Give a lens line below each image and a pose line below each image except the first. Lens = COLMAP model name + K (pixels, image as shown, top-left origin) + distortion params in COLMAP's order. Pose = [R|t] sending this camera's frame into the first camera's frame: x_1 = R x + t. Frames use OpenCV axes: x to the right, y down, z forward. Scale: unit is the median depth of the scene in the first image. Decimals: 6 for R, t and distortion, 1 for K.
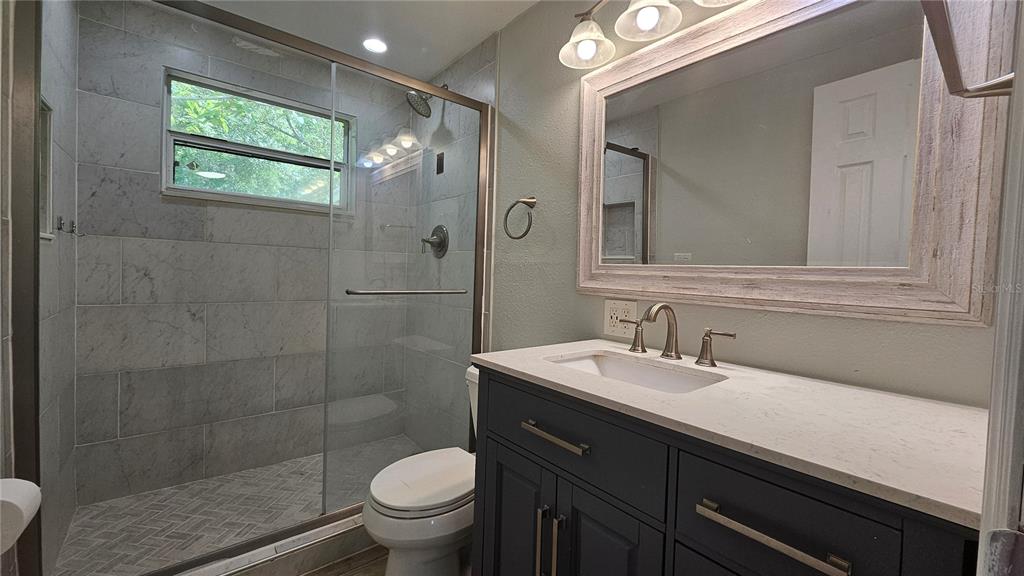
lens RADIAL K [[401.5, 0, 512.5], [0, 401.5, 282.3], [0, 0, 1]] dist [0.008834, -0.006209]
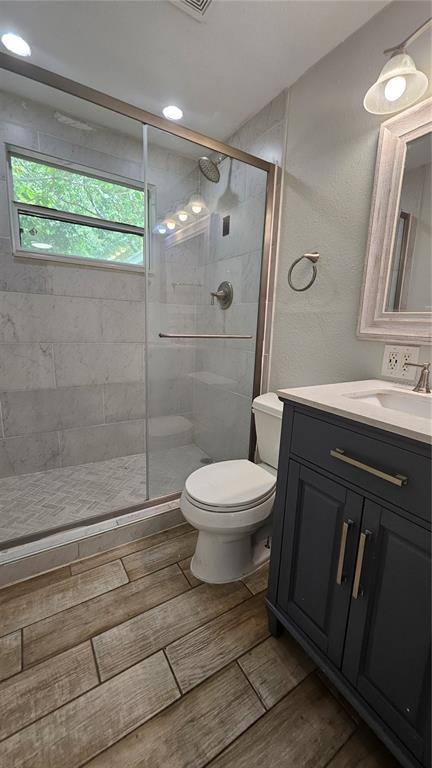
lens RADIAL K [[301.2, 0, 219.3], [0, 301.2, 384.0], [0, 0, 1]] dist [0.008834, -0.006209]
pose [[0.992403, 0.033023, -0.118512, -0.100752], [-0.012675, 0.985621, 0.168495, 0.011457], [0.122372, -0.165713, 0.978552, 0.080286]]
